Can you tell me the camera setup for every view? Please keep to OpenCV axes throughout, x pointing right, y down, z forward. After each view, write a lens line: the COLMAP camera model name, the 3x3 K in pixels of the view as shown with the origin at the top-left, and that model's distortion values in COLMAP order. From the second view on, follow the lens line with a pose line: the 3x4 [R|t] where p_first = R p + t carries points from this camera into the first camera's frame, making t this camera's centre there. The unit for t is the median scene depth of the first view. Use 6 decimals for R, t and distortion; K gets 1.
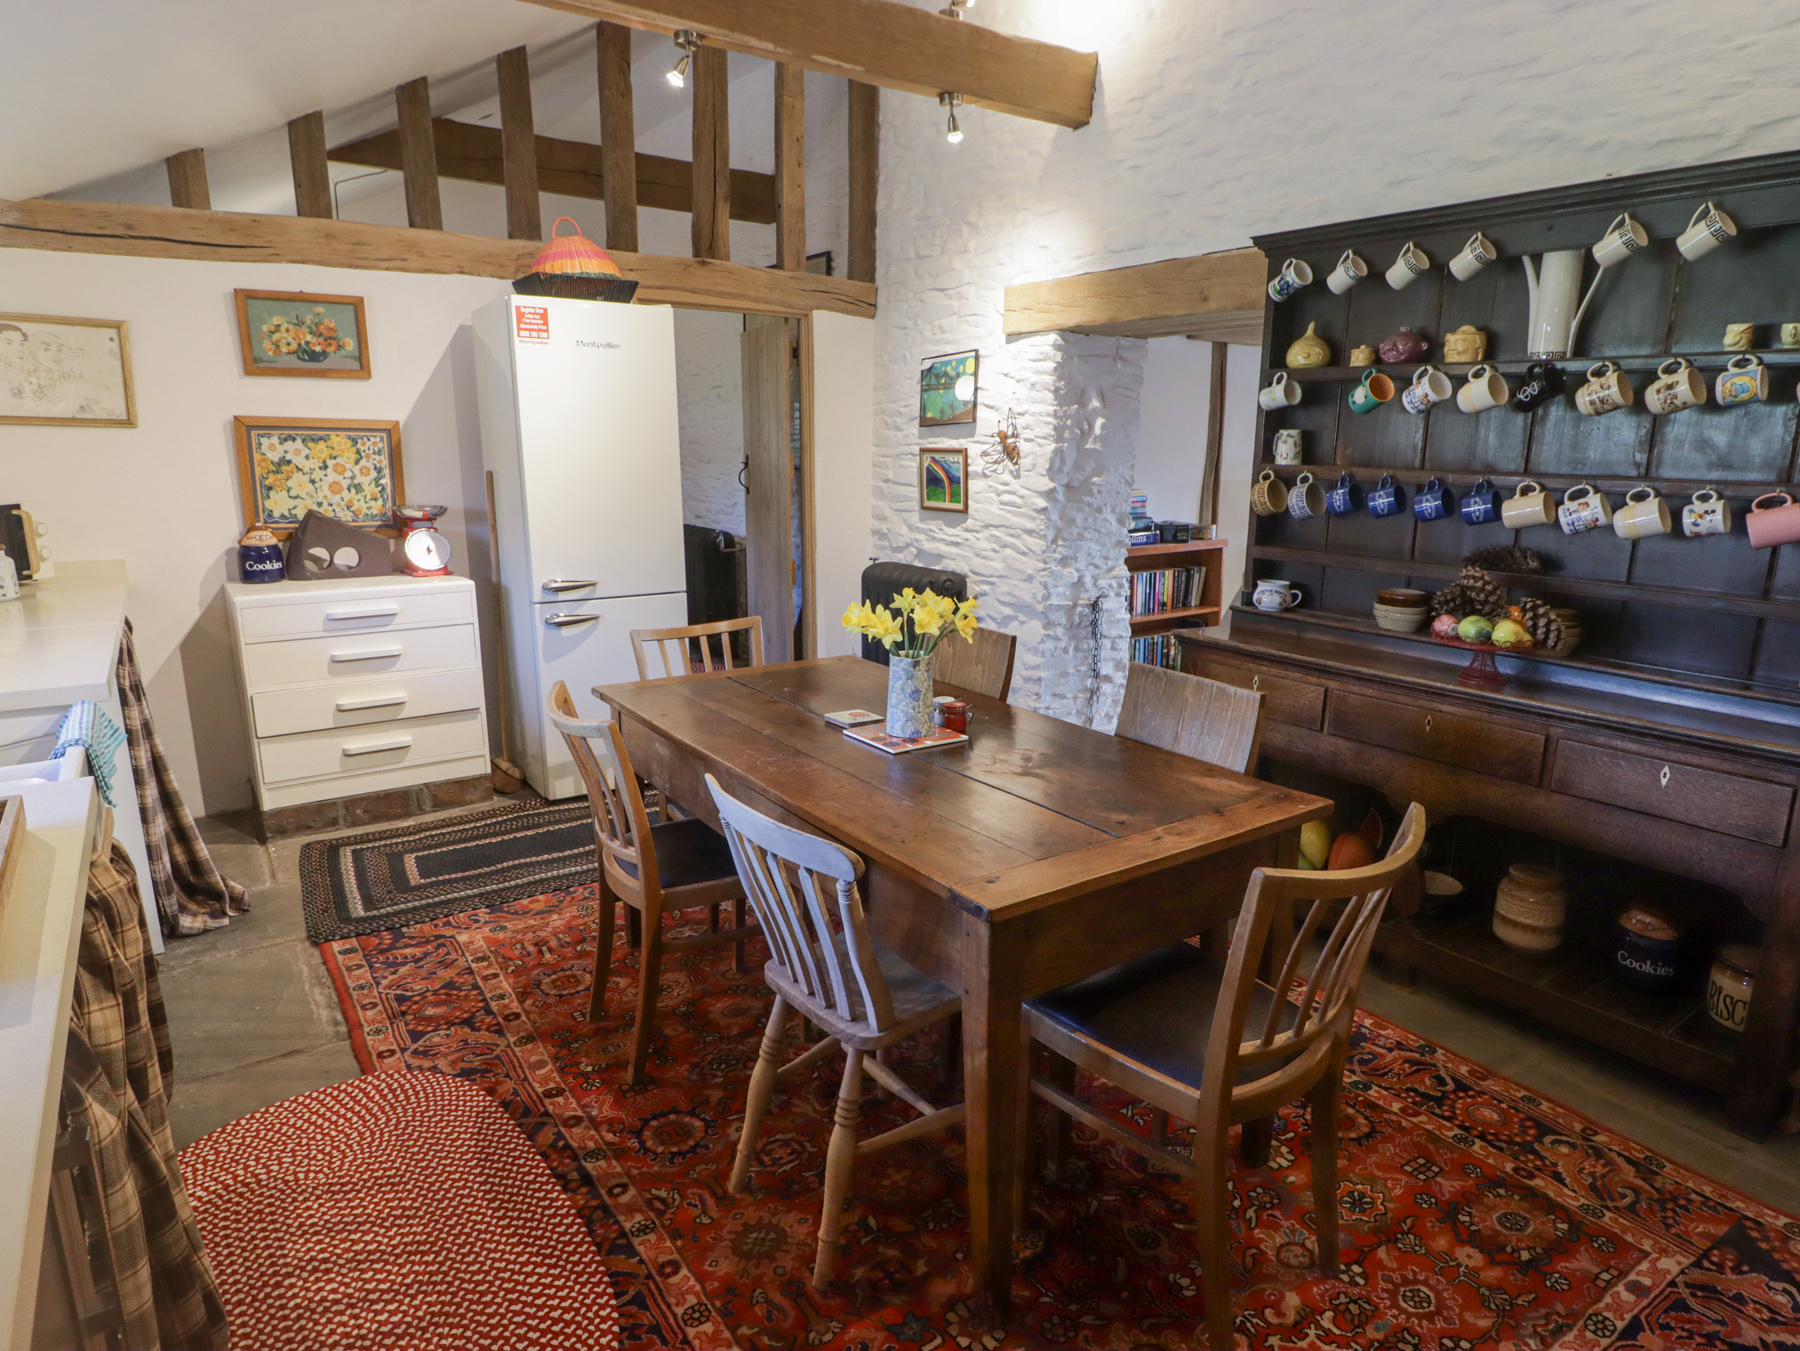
lens RADIAL K [[1123.7, 0, 906.3], [0, 1123.7, 675.1], [0, 0, 1]] dist [-0.001435, -0.005295]
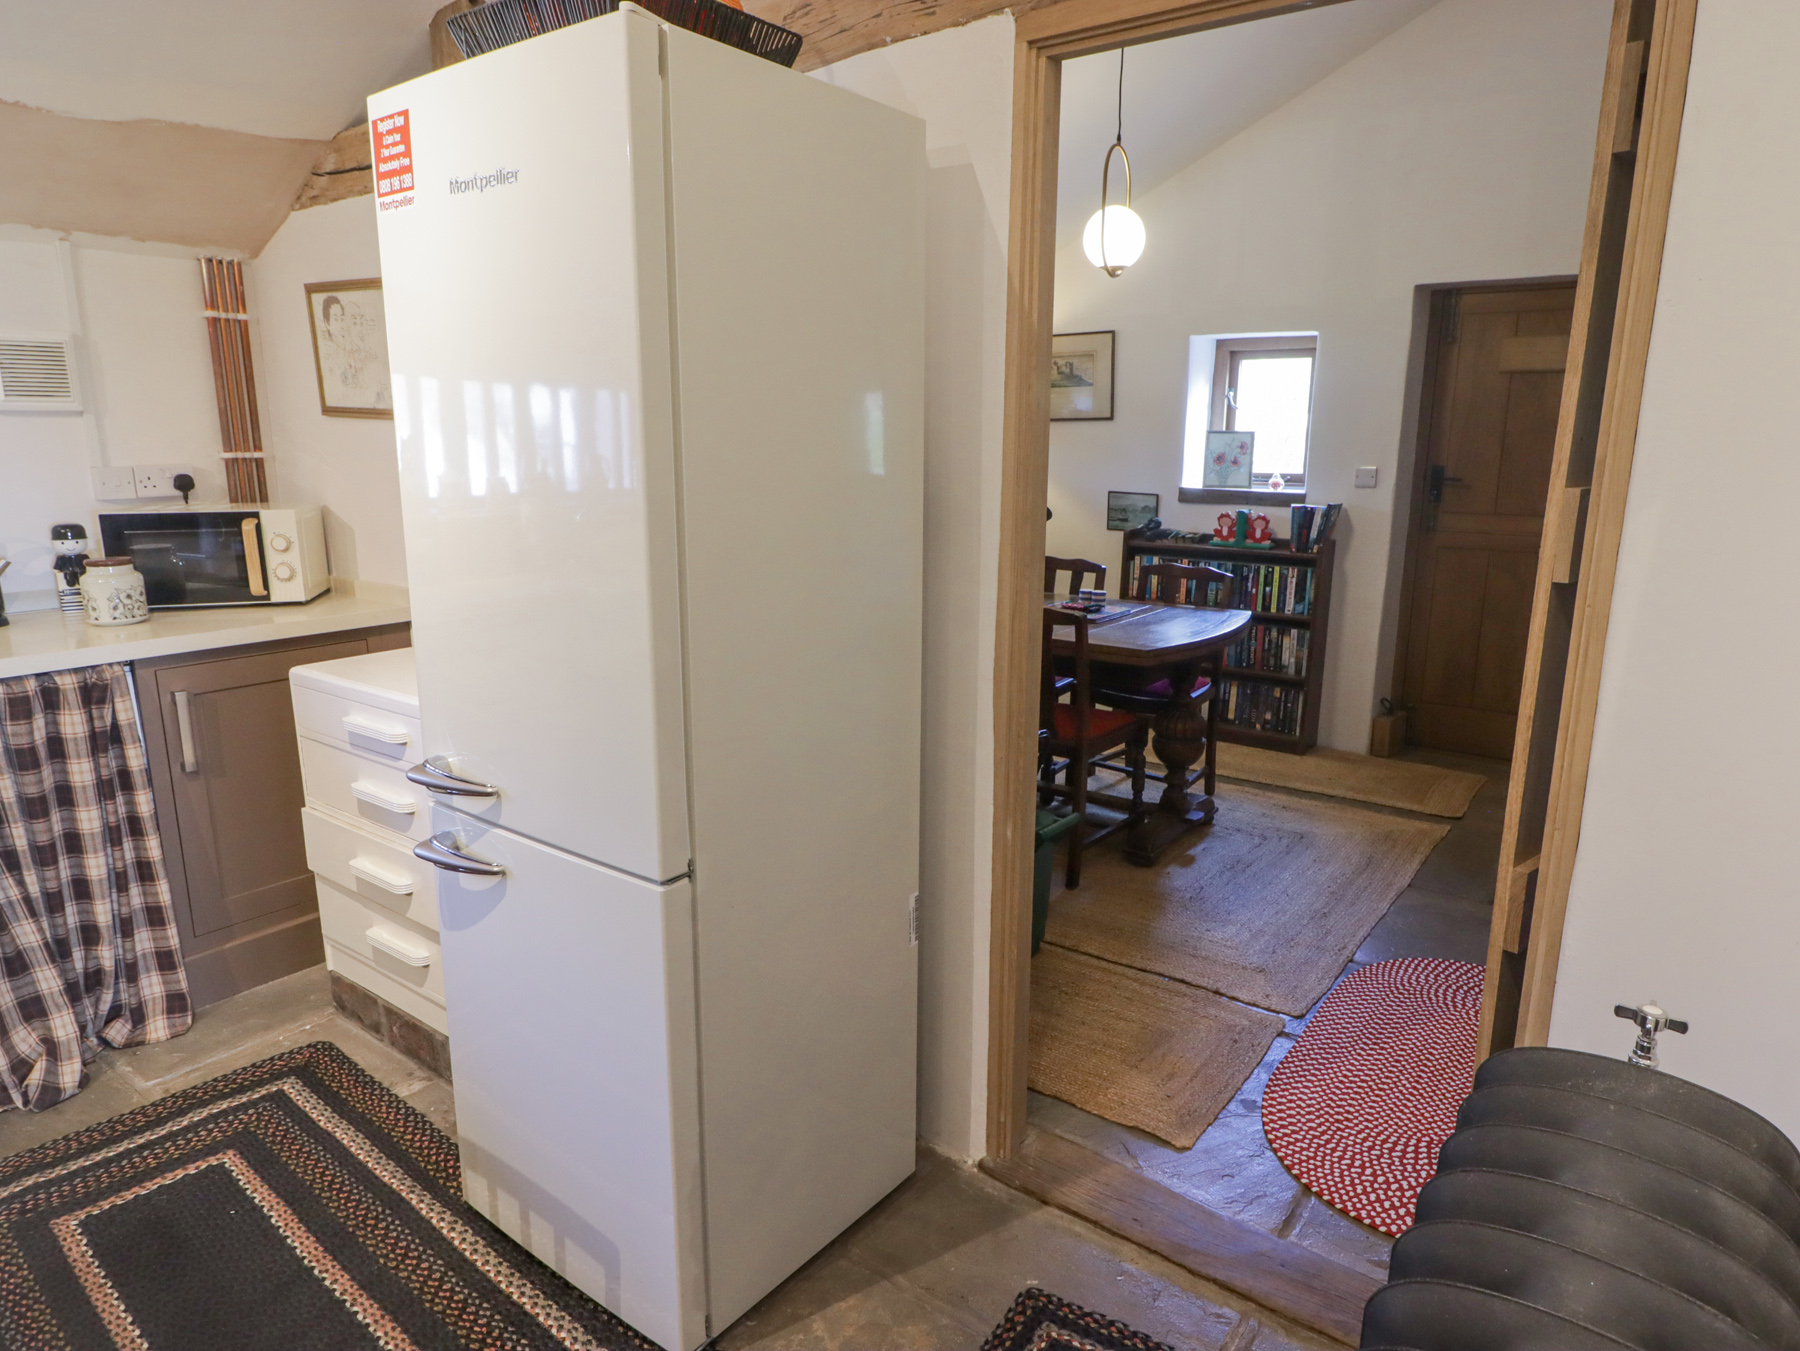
lens RADIAL K [[1123.7, 0, 903.4], [0, 1123.7, 675.2], [0, 0, 1]] dist [-0.001435, -0.005295]
pose [[0.304887, 0.198650, -0.931441, 0.157343], [-0.199351, 0.969651, 0.141546, -0.238246], [0.931291, 0.142529, 0.335235, 1.132294]]
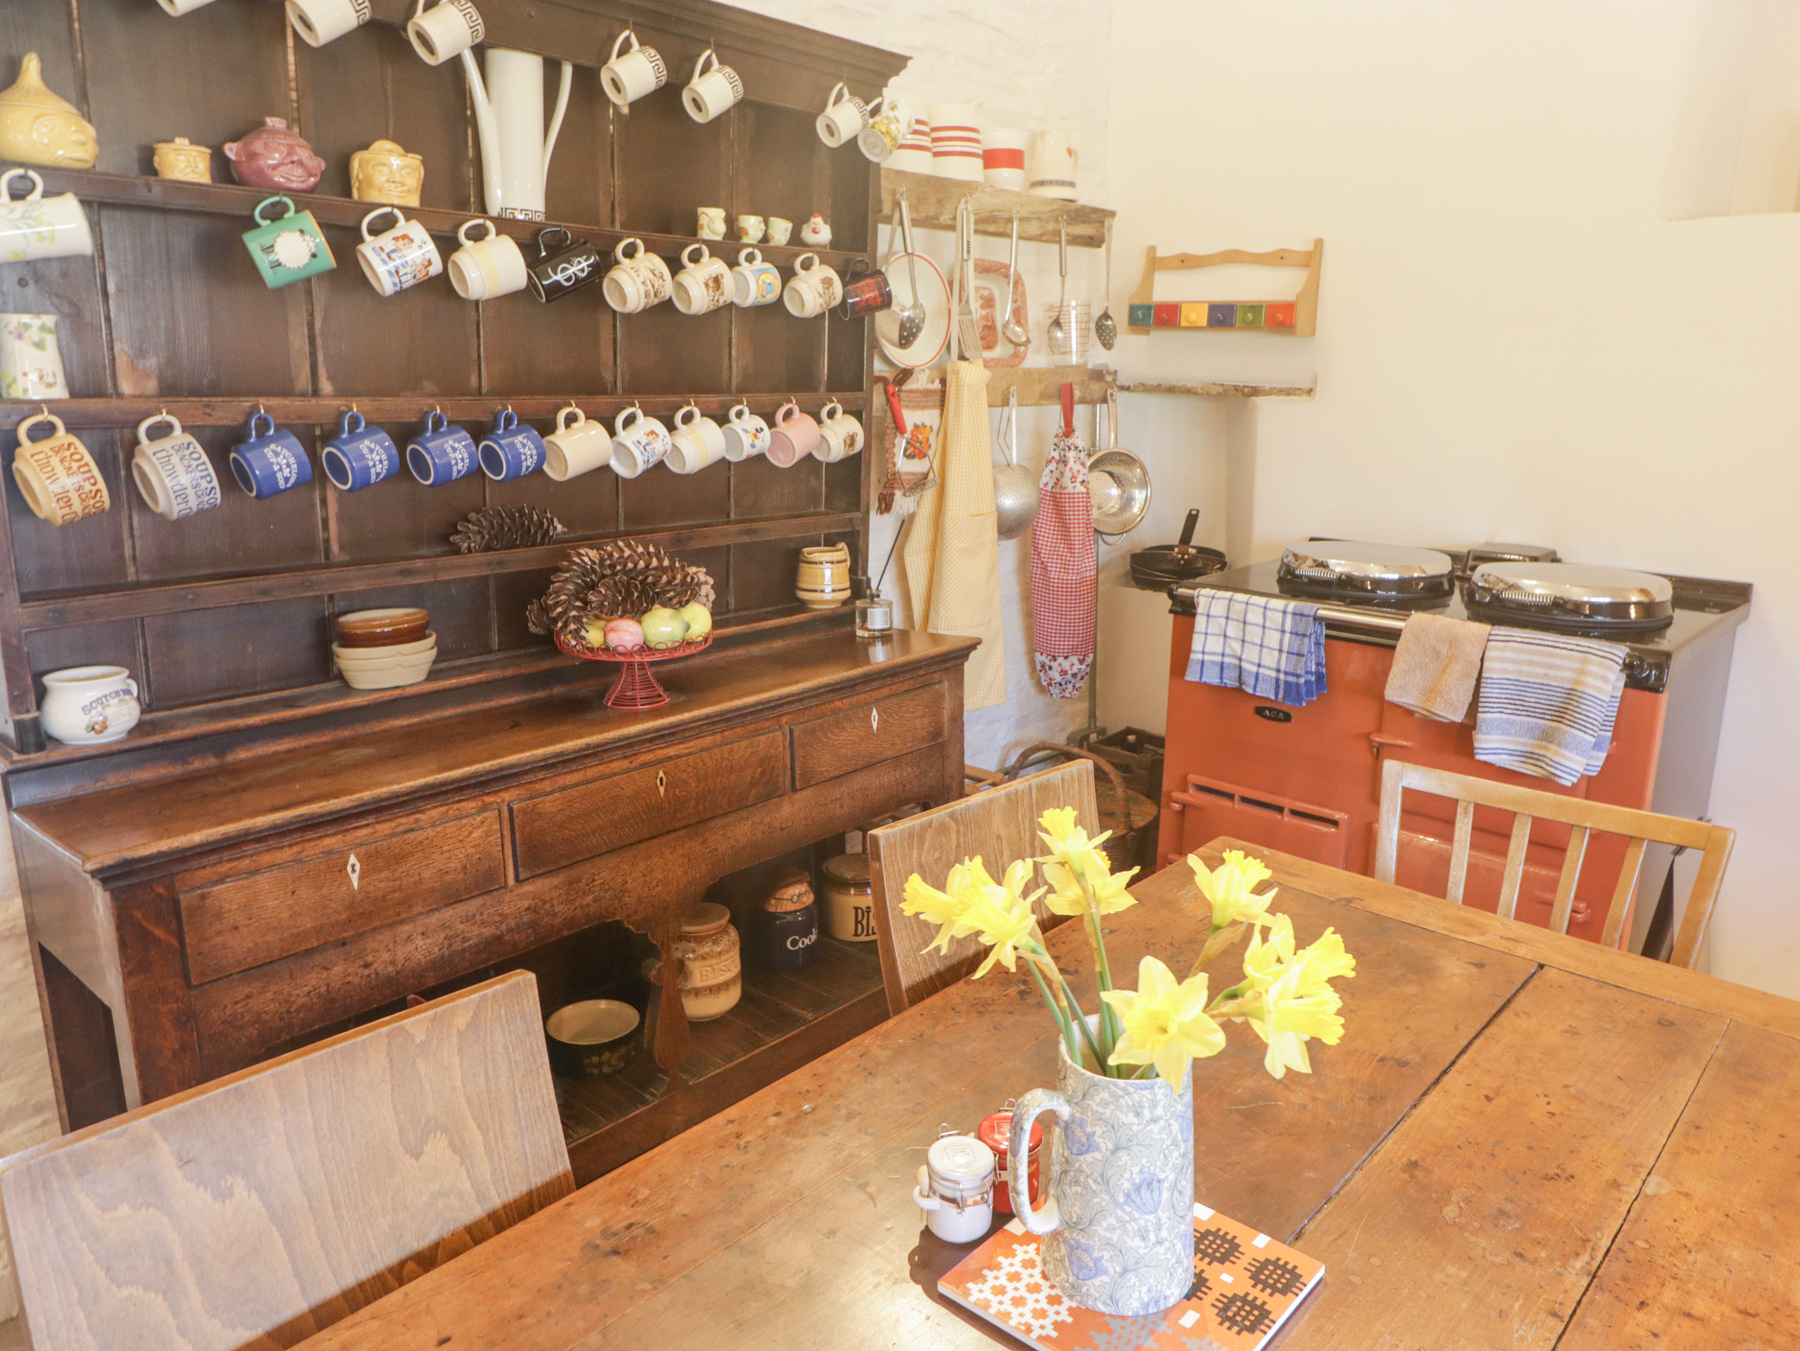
lens RADIAL K [[1265.4, 0, 904.8], [0, 1265.4, 669.3], [0, 0, 1]] dist [-0.004736, -0.003732]
pose [[-0.238864, -0.228976, 0.943670, -0.185618], [0.192293, 0.941403, 0.277100, -0.145260], [-0.951823, 0.247650, -0.180836, 0.731518]]
